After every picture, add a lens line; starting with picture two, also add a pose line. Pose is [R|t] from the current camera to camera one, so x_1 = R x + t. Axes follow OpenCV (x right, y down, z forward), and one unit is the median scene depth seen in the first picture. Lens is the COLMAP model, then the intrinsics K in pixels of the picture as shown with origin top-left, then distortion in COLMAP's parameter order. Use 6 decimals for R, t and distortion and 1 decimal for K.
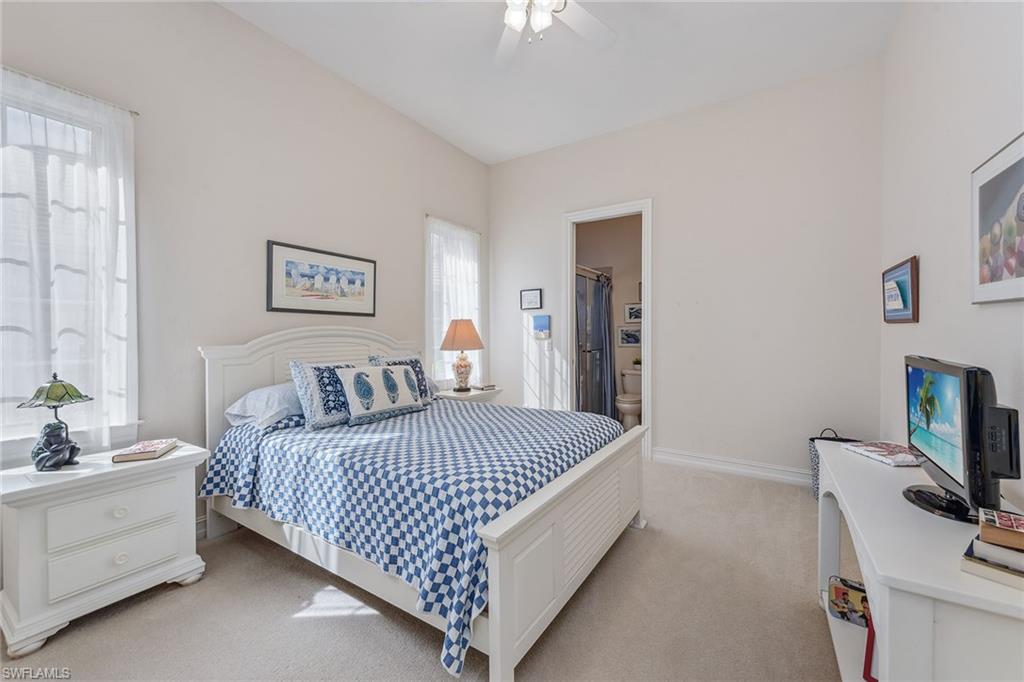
lens RADIAL K [[401.2, 0, 512.0], [0, 401.2, 341.0], [0, 0, 1]] dist [-0.001250, -0.000163]
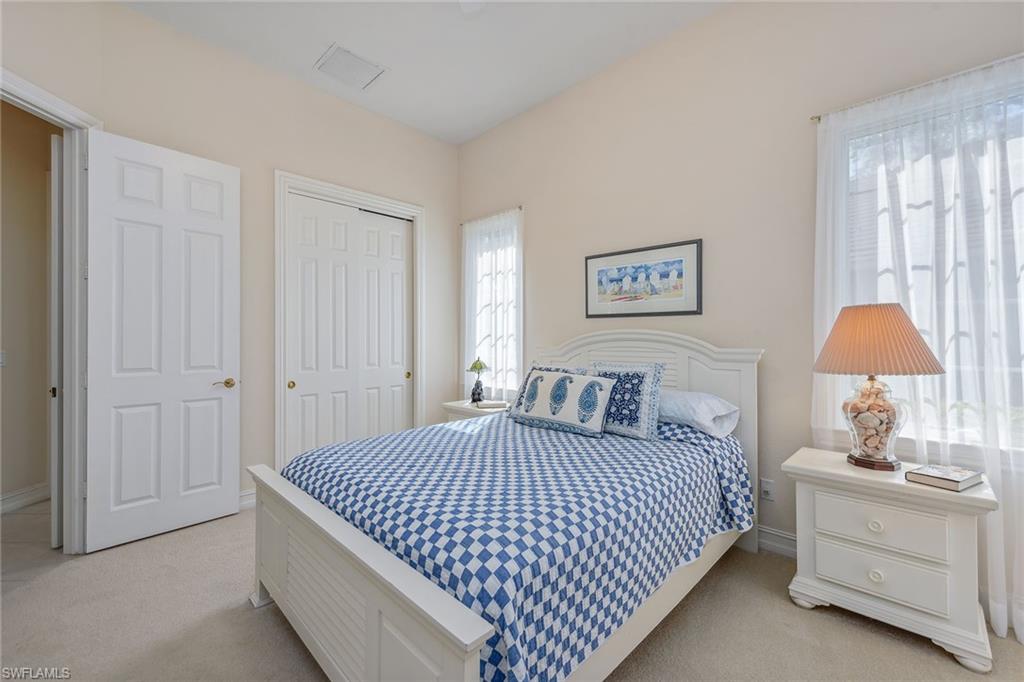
lens RADIAL K [[426.9, 0, 512.0], [0, 426.9, 341.0], [0, 0, 1]] dist [0.019618, -0.000189]
pose [[-0.209441, 0.003888, -0.977813, 0.542429], [-0.018511, 0.999797, 0.007940, -0.013465], [0.977646, 0.019764, -0.209327, 0.902821]]
